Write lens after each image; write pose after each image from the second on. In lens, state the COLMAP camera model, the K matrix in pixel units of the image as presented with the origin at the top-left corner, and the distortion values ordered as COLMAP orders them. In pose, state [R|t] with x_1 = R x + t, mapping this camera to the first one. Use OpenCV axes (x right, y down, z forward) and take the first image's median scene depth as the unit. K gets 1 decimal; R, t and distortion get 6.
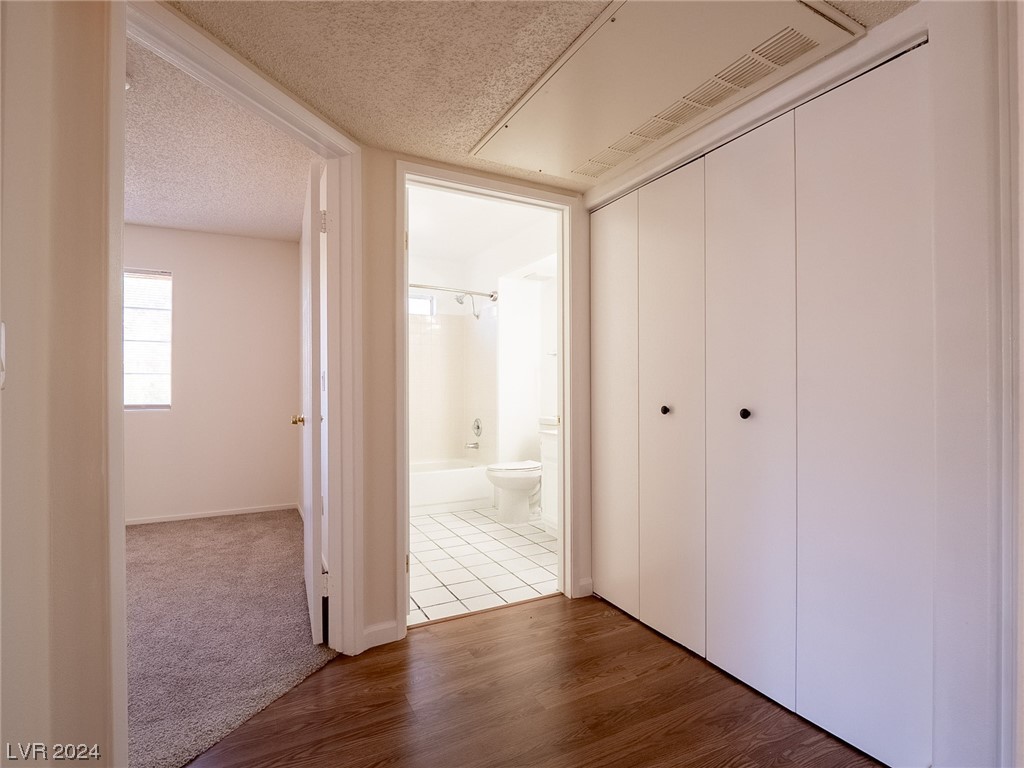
lens RADIAL K [[499.6, 0, 509.6], [0, 499.6, 388.1], [0, 0, 1]] dist [-0.010512, -0.002525]
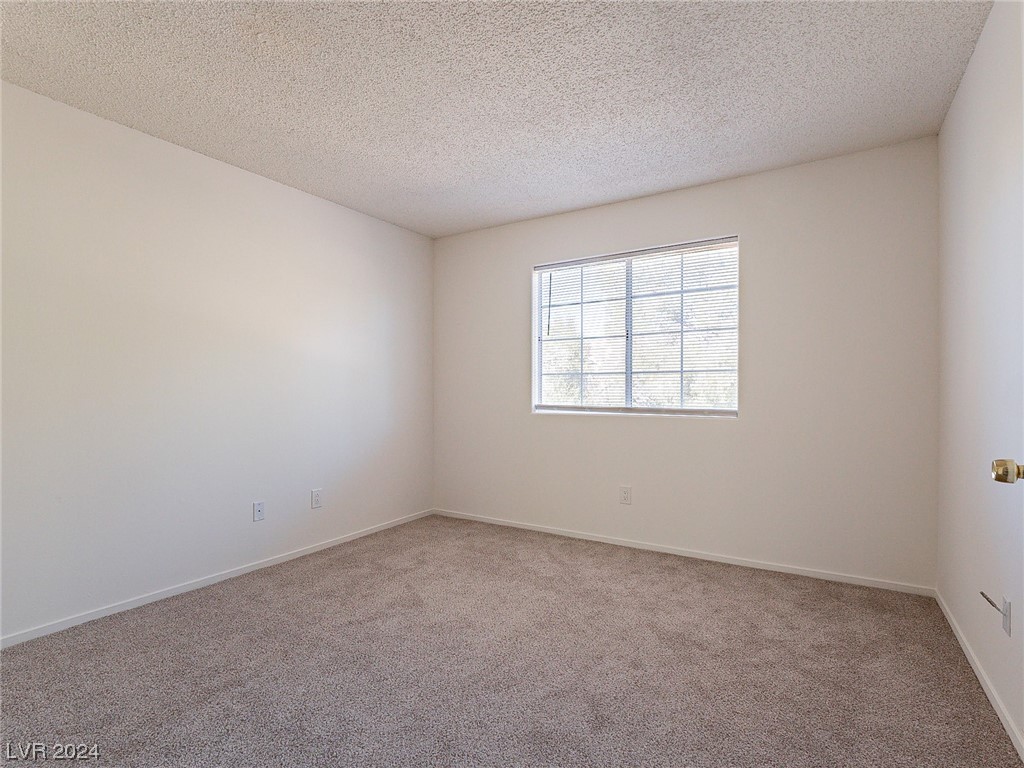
lens RADIAL K [[499.6, 0, 514.1], [0, 499.6, 387.1], [0, 0, 1]] dist [-0.010512, -0.002525]
pose [[0.500298, -0.002464, -0.865850, -0.196402], [-0.002346, 0.999988, -0.004201, 0.001069], [0.865850, 0.004132, 0.500286, 0.327106]]
